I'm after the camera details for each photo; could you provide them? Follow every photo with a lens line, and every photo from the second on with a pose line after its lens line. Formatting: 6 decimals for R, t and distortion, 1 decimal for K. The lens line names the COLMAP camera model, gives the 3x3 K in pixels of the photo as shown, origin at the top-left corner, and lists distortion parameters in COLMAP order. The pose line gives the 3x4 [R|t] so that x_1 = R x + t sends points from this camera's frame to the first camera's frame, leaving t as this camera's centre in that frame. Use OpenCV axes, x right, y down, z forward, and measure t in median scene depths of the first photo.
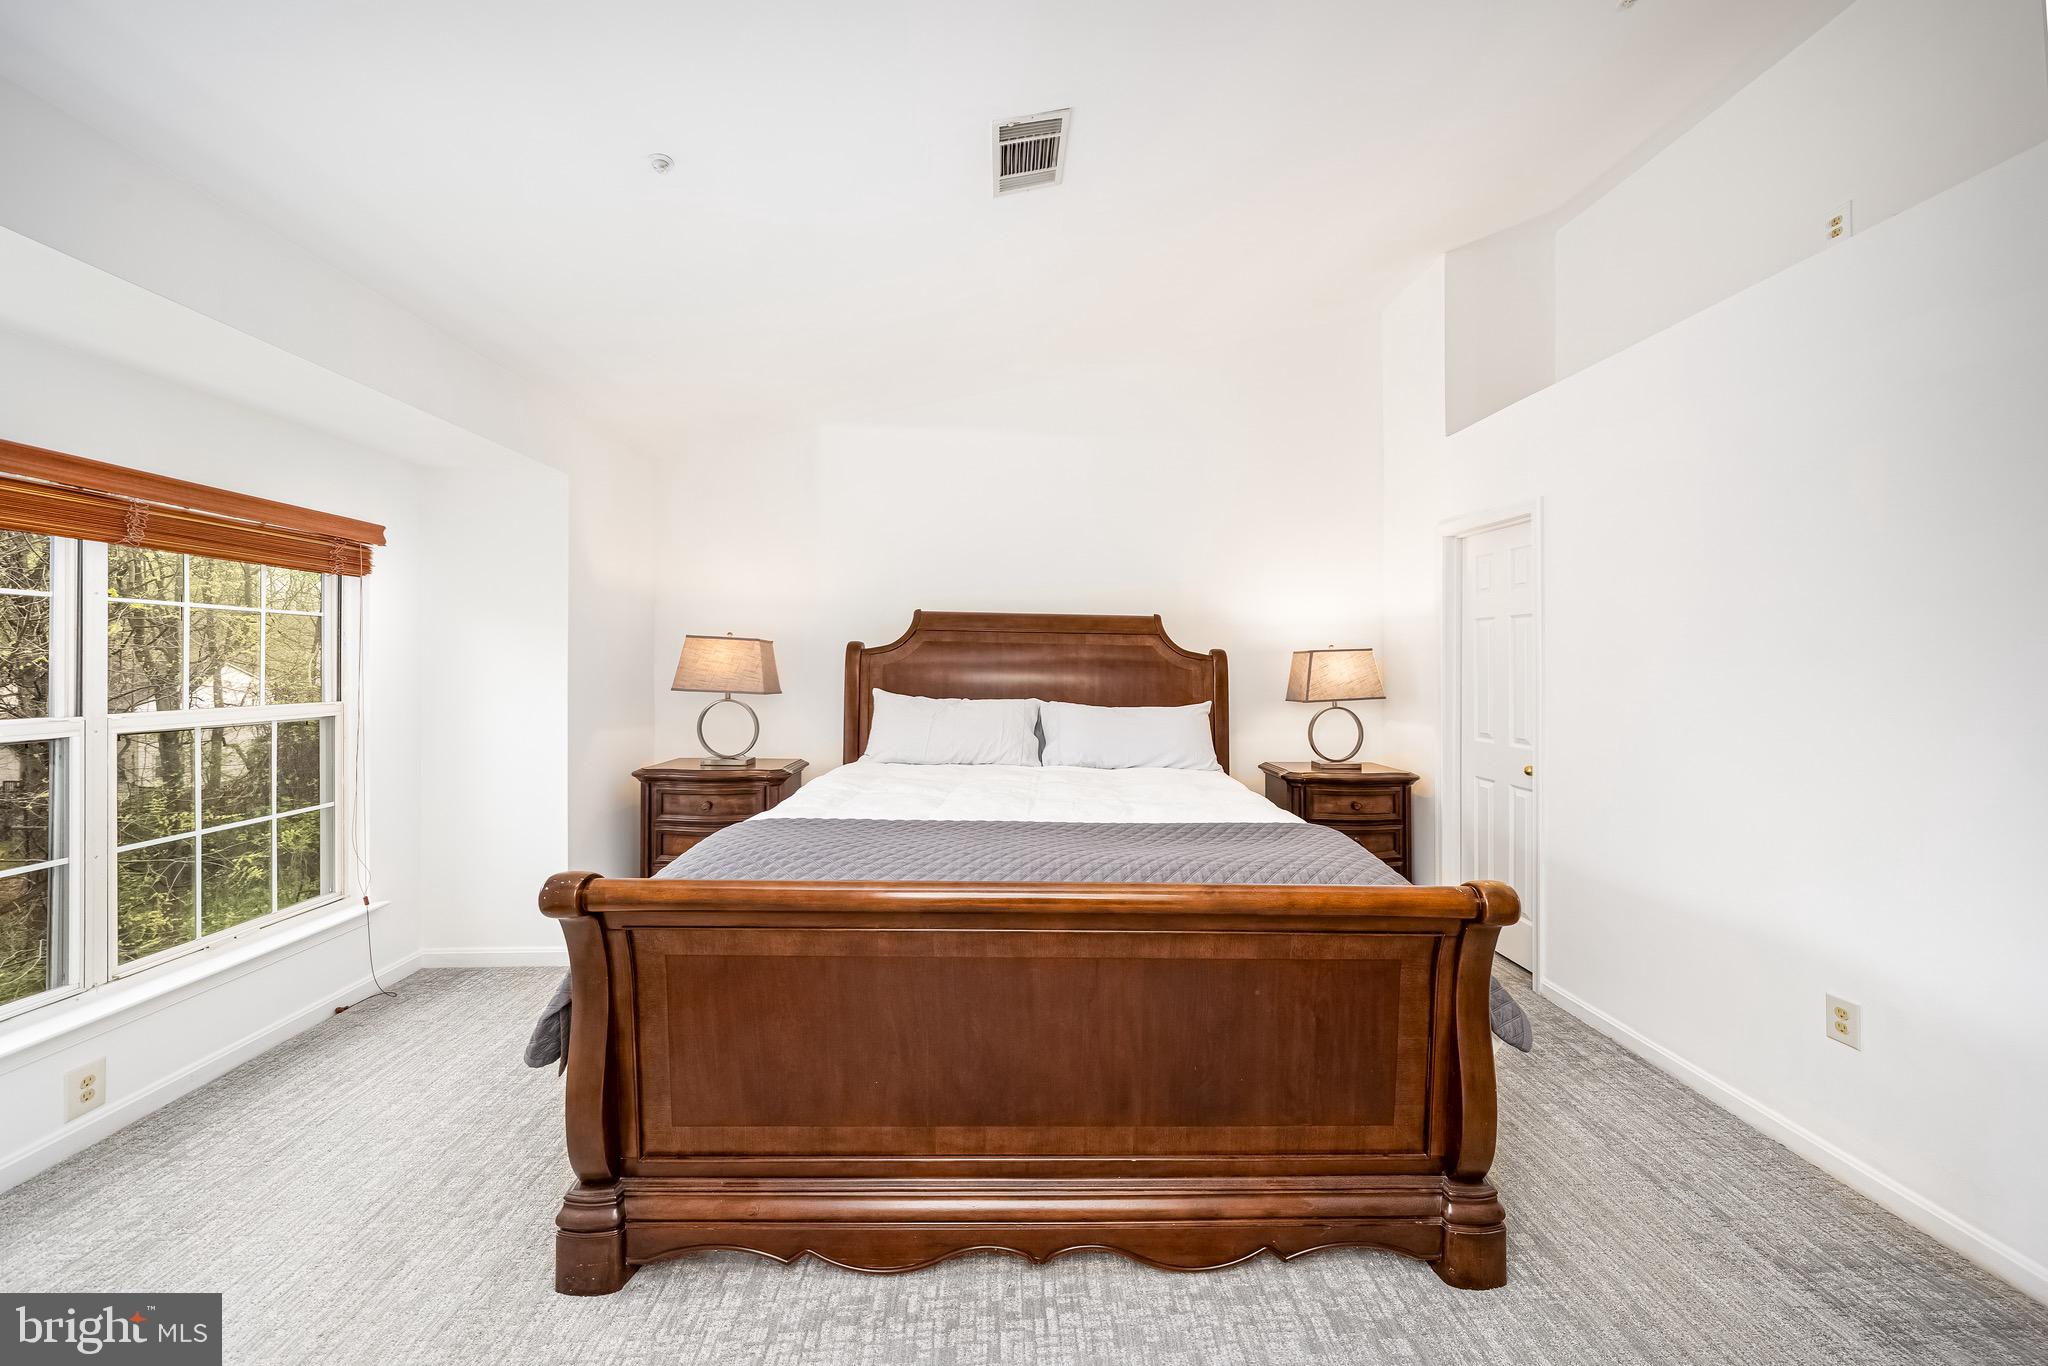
lens RADIAL K [[724.4, 0, 1036.1], [0, 724.4, 665.9], [0, 0, 1]] dist [-0.000558, -0.000155]
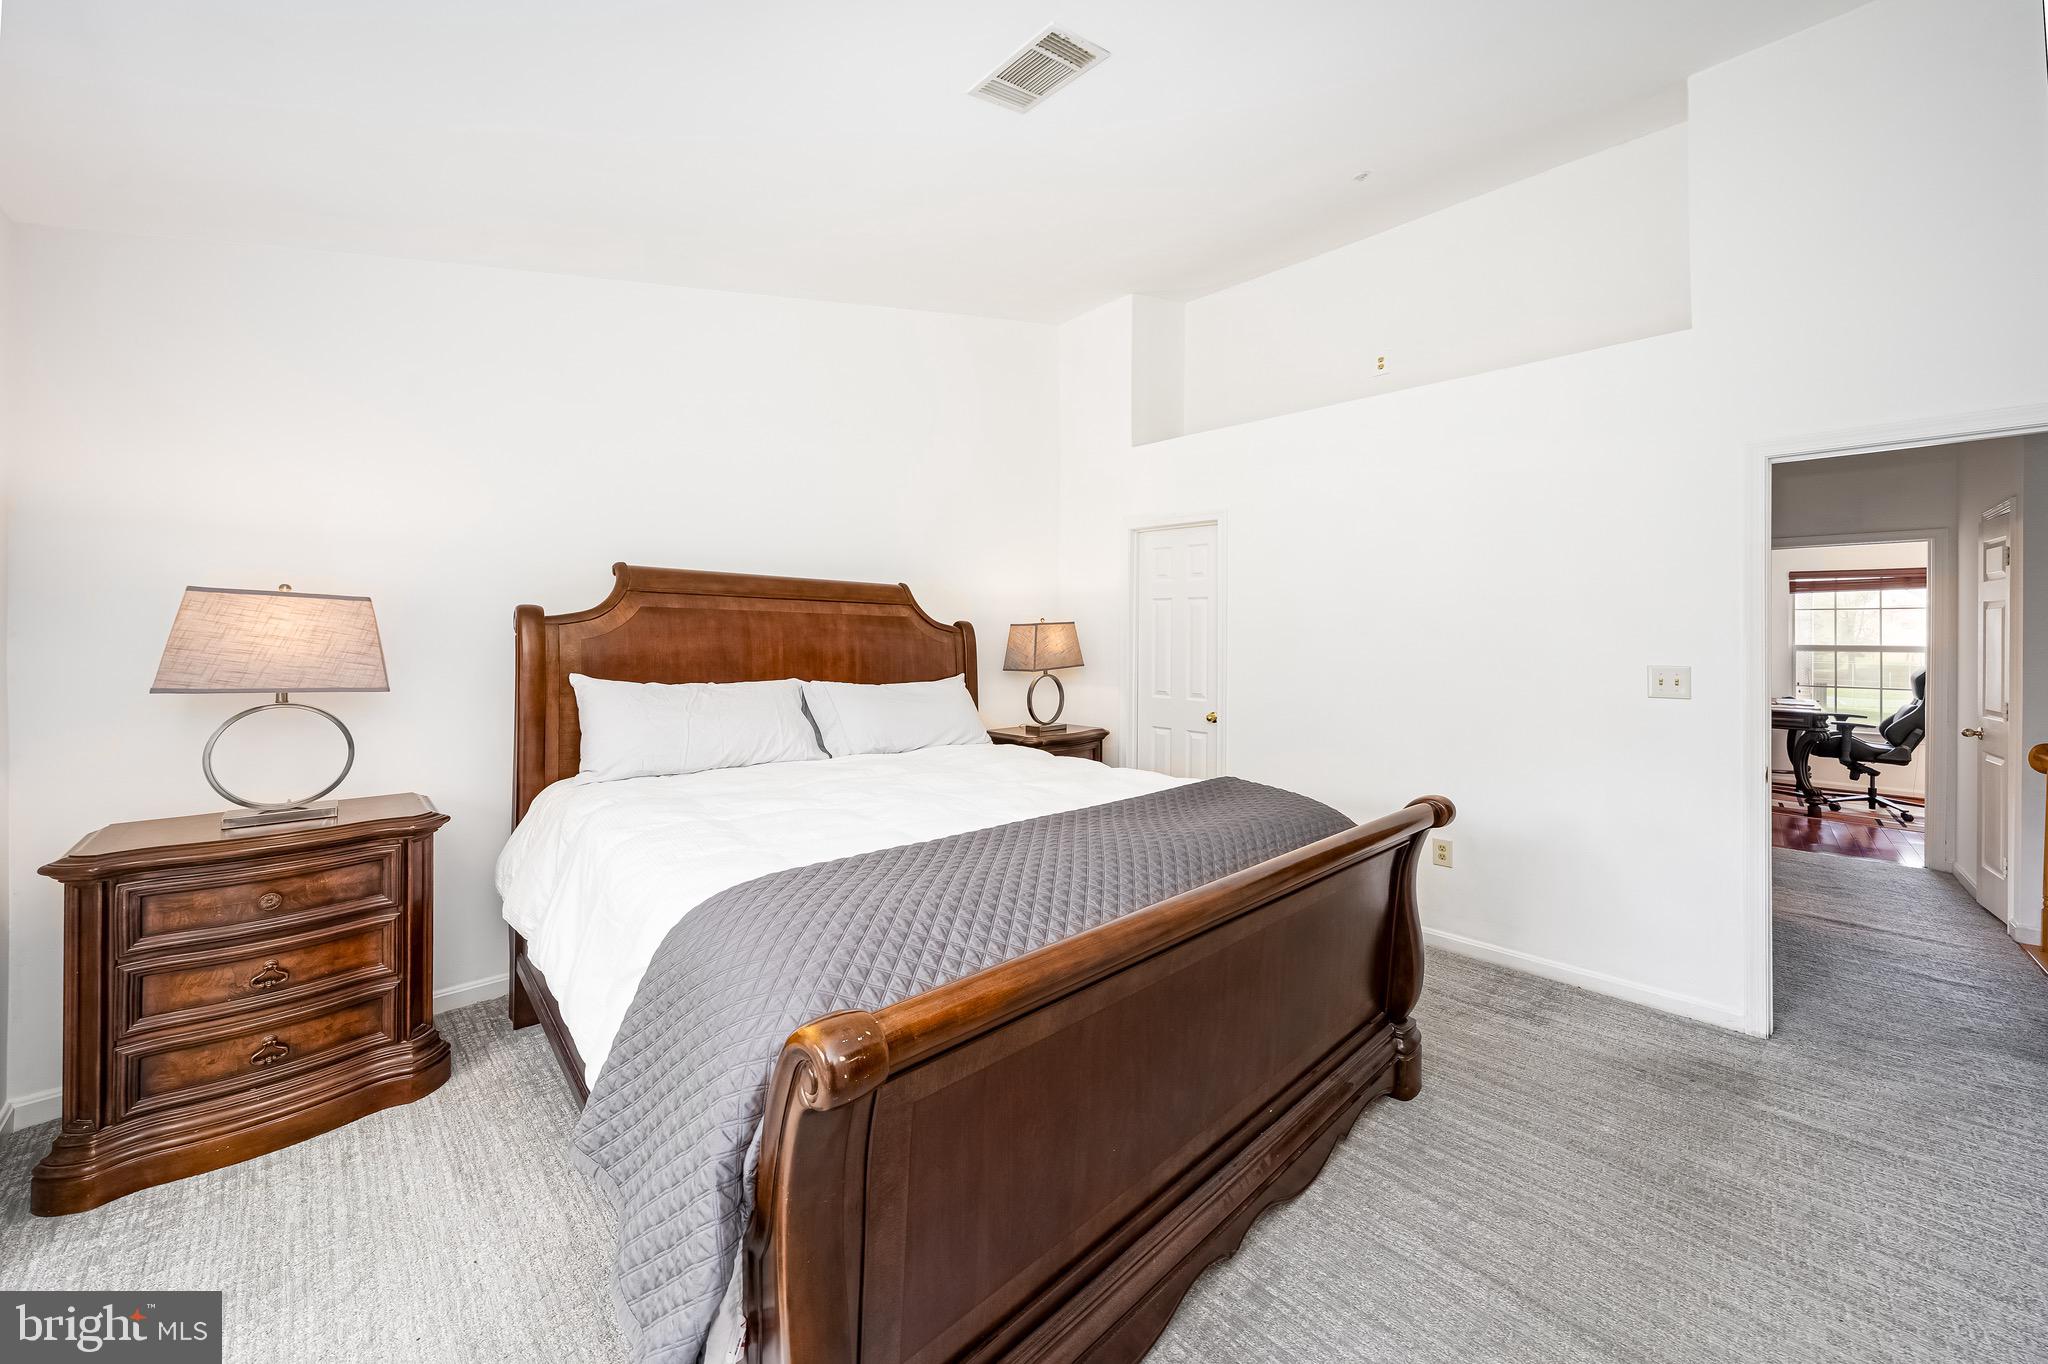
lens RADIAL K [[744.5, 0, 1025.4], [0, 744.5, 634.6], [0, 0, 1]] dist [-0.002120, -0.000238]
pose [[0.746161, -0.003521, 0.665756, -0.378040], [0.001970, 0.999993, 0.003081, -0.007738], [-0.665763, -0.000988, 0.746163, 0.190073]]
